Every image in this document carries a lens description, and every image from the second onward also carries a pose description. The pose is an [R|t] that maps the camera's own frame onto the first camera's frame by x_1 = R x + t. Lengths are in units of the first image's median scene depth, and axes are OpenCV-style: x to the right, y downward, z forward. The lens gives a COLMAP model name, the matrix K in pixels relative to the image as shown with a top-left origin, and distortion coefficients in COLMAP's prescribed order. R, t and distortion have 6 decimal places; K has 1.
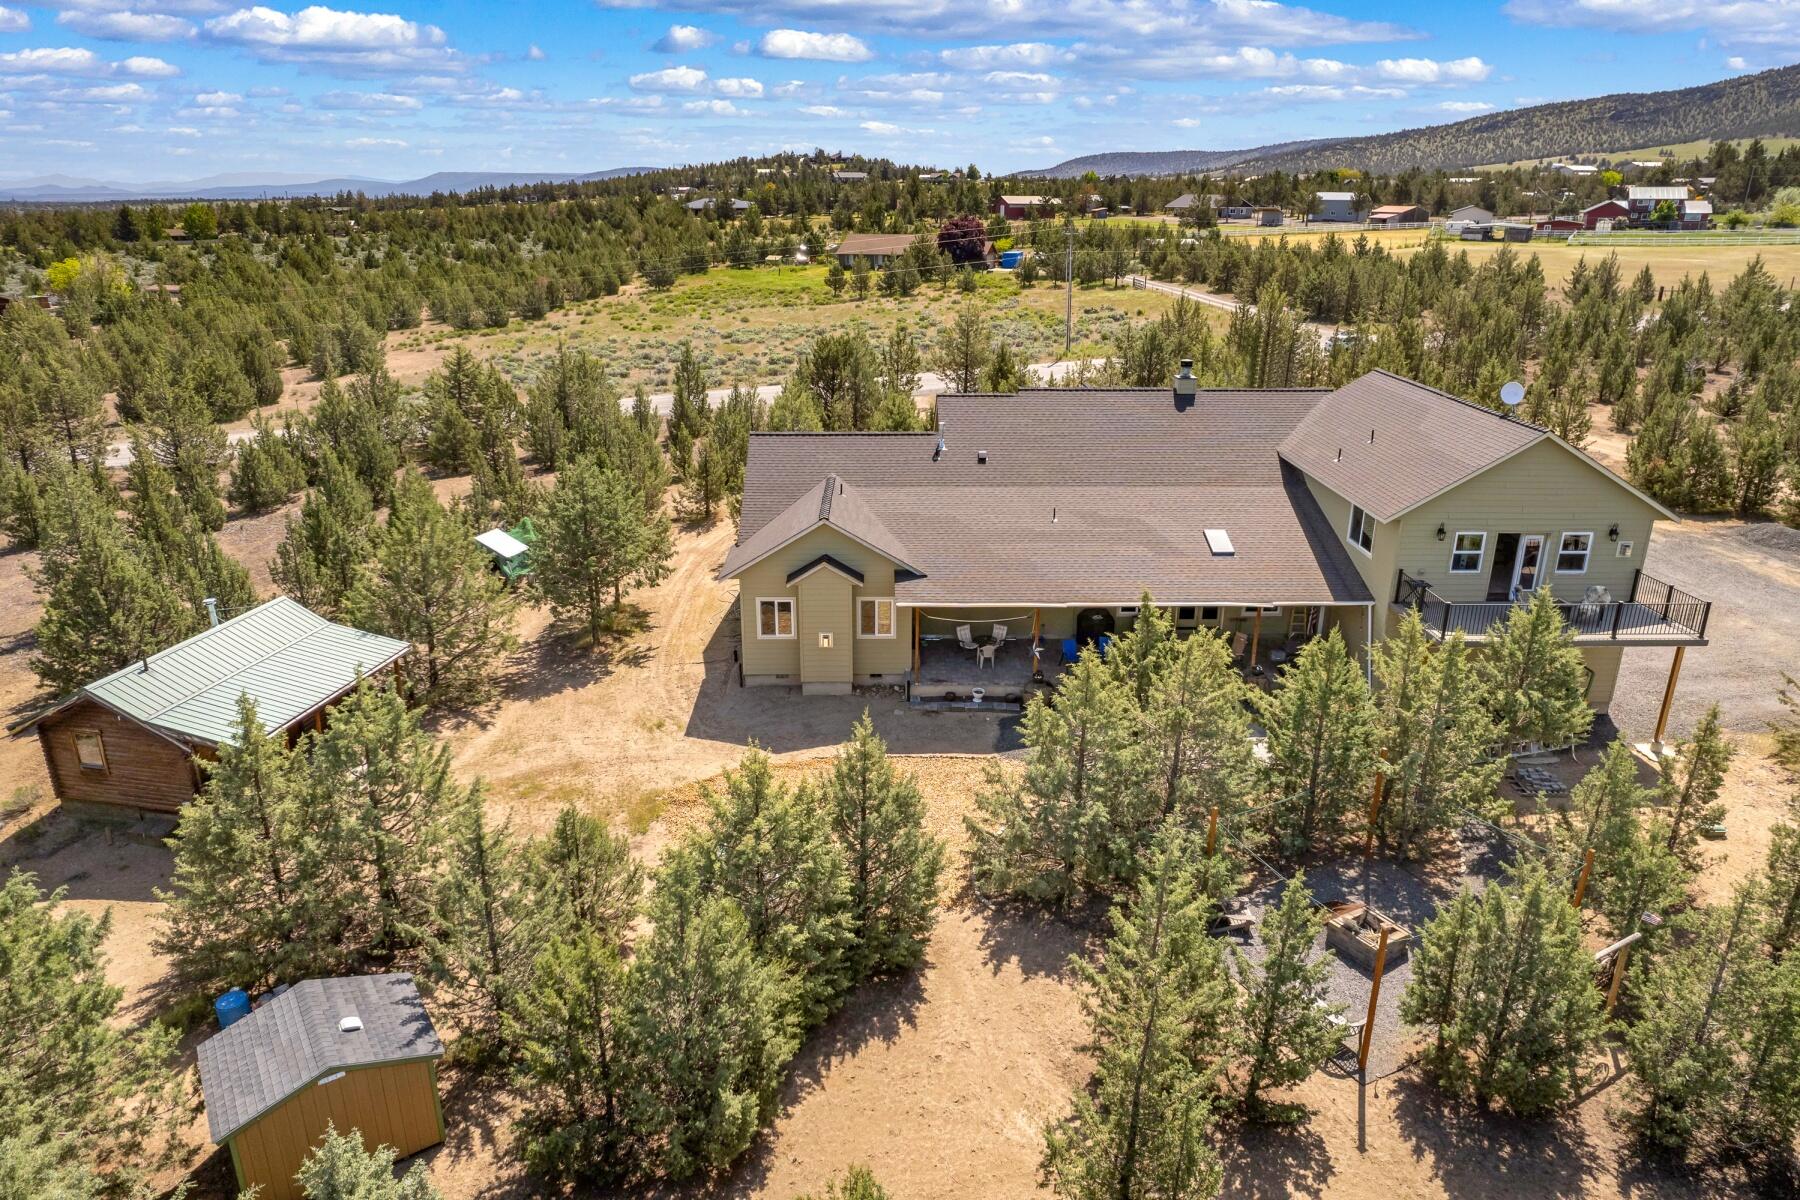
lens RADIAL K [[1153.1, 0, 899.7], [0, 1153.1, 612.3], [0, 0, 1]] dist [-0.086404, 0.080590]
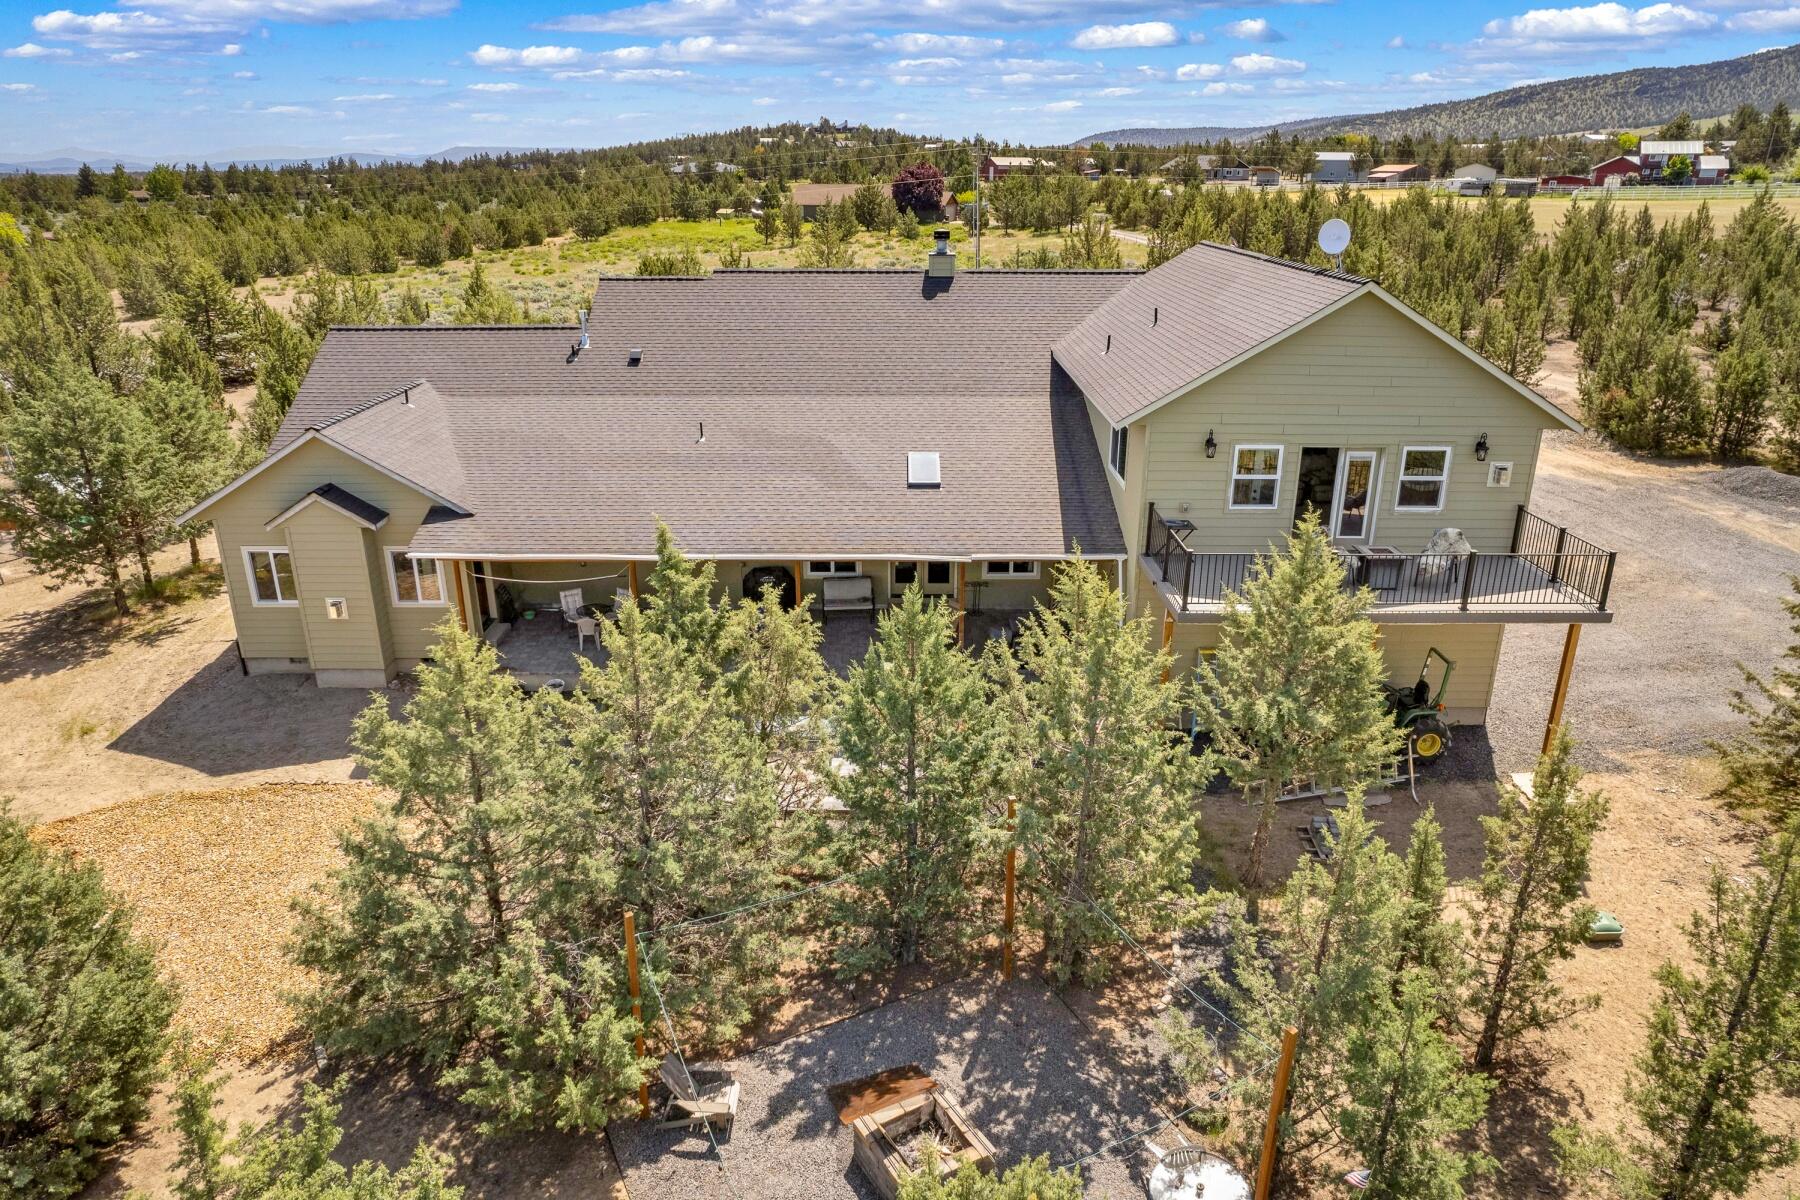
lens RADIAL K [[1174.4, 0, 900.0], [0, 1174.4, 600.0], [0, 0, 1]] dist [-0.091065, 0.087458]
pose [[0.999984, 0.004820, -0.002959, 0.230302], [-0.004797, 0.999960, 0.007550, 0.010202], [0.002995, -0.007536, 0.999967, 0.256780]]
